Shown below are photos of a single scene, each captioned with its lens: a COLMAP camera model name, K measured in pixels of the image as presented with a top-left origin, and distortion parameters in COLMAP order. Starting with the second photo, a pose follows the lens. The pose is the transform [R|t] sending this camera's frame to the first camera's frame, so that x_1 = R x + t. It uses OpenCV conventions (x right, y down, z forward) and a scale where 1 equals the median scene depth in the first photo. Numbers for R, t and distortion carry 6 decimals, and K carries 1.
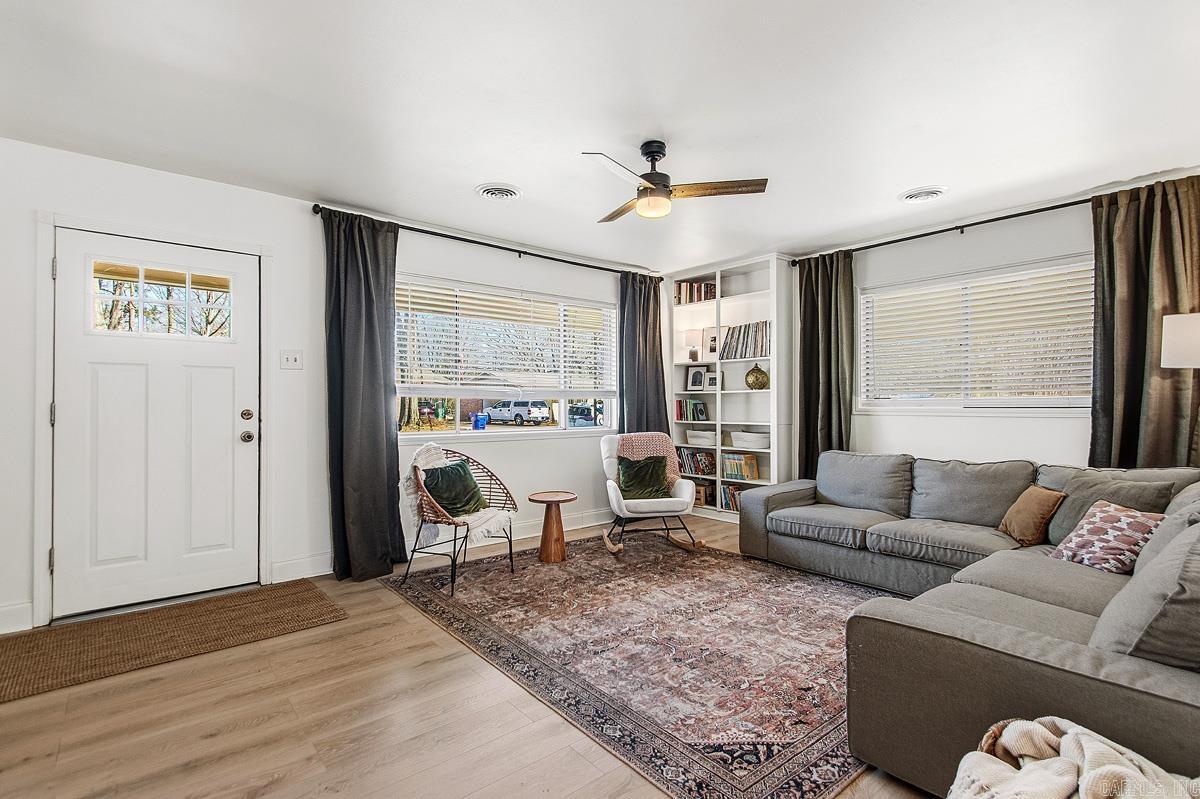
lens RADIAL K [[567.2, 0, 595.9], [0, 567.2, 404.2], [0, 0, 1]] dist [-0.008416, -0.000157]
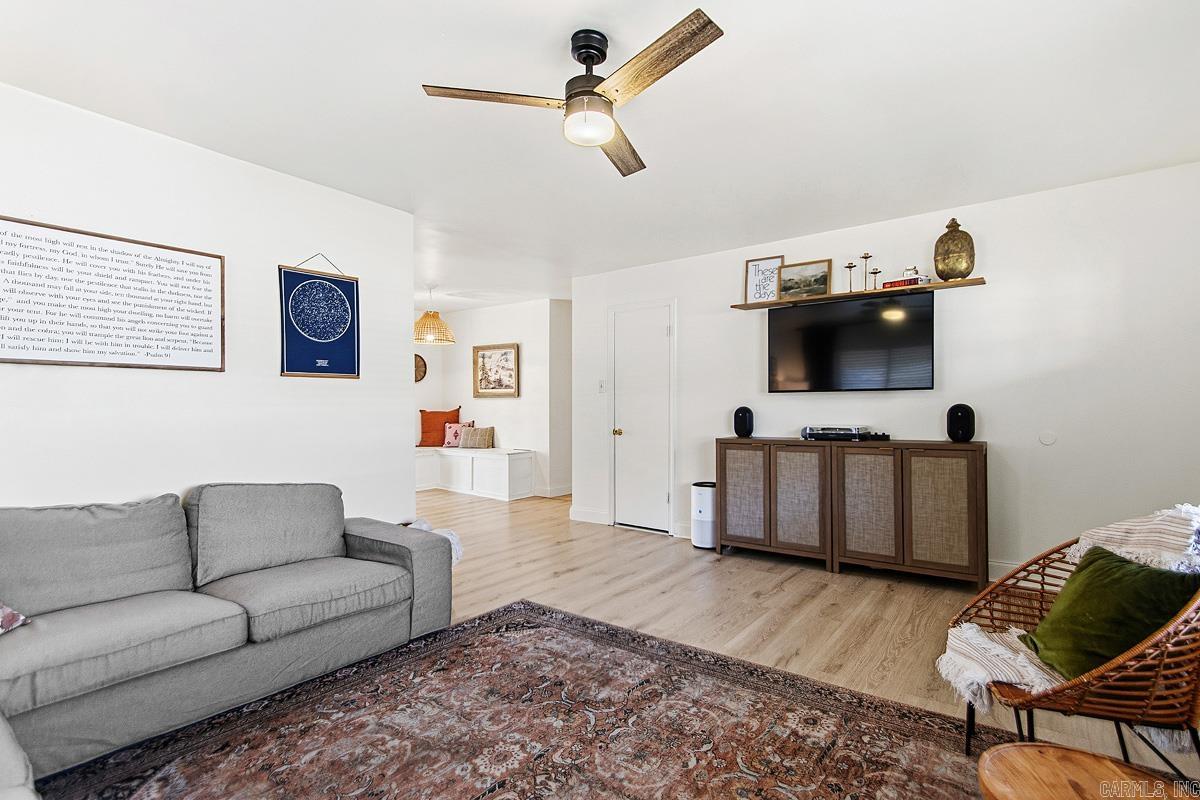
lens RADIAL K [[567.2, 0, 594.5], [0, 567.2, 403.0], [0, 0, 1]] dist [-0.008416, -0.000157]
pose [[-0.974964, 0.007062, -0.222252, 0.282011], [0.008220, 0.999957, -0.004287, -0.004591], [0.222213, -0.006007, -0.974980, 1.870122]]
